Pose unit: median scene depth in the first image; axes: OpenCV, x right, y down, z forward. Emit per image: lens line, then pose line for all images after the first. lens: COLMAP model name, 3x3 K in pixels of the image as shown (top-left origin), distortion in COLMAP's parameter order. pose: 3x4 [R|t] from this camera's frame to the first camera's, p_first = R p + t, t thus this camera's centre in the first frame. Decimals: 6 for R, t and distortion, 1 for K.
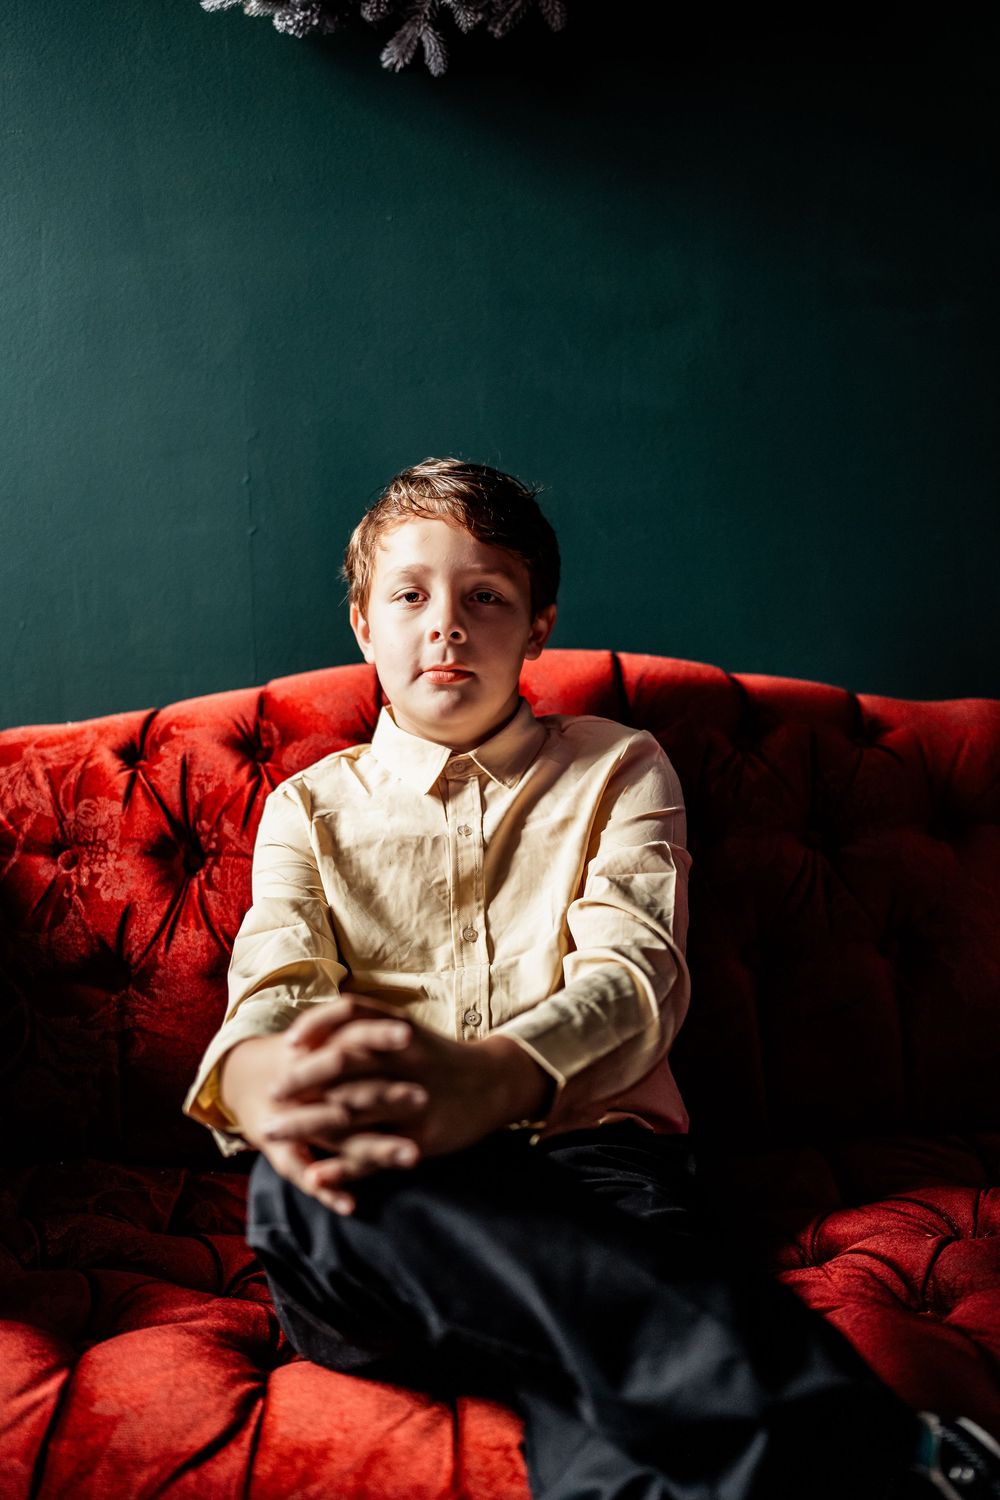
lens RADIAL K [[1354.1, 0, 500.0], [0, 1354.1, 750.0], [0, 0, 1]] dist [0.006393, -0.002267]
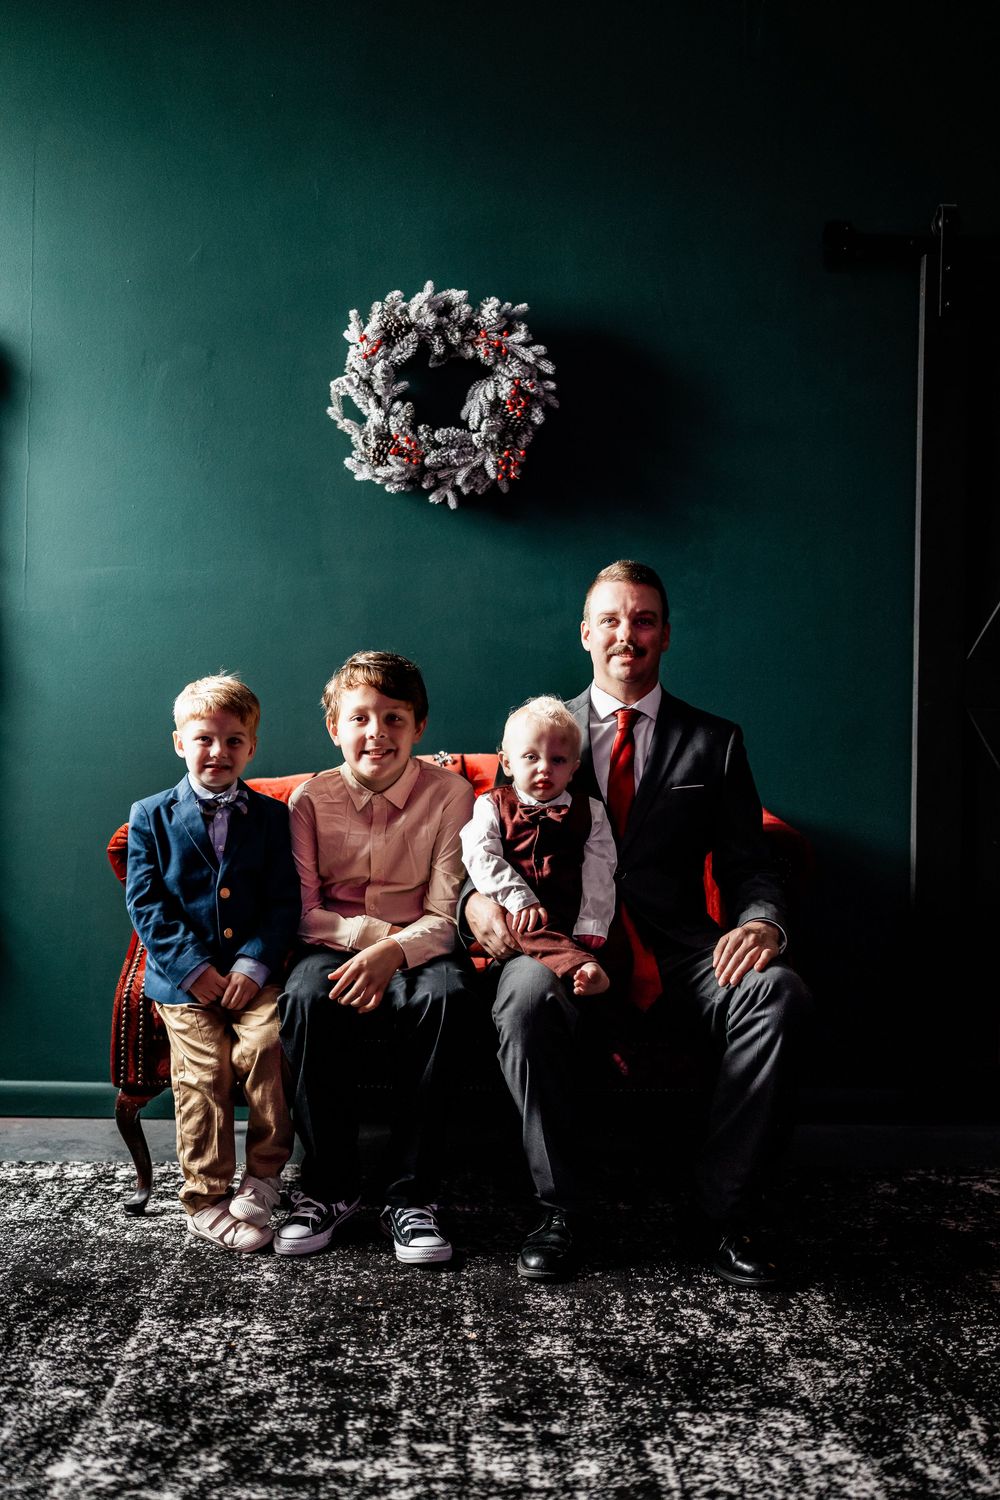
lens RADIAL K [[1110.0, 0, 489.0], [0, 1110.0, 732.9], [0, 0, 1]] dist [0.007204, 0.006675]
pose [[0.999186, 0.038335, -0.012573, 0.055725], [-0.039736, 0.989030, -0.142267, 0.158681], [0.006982, 0.142651, 0.989748, -0.856236]]
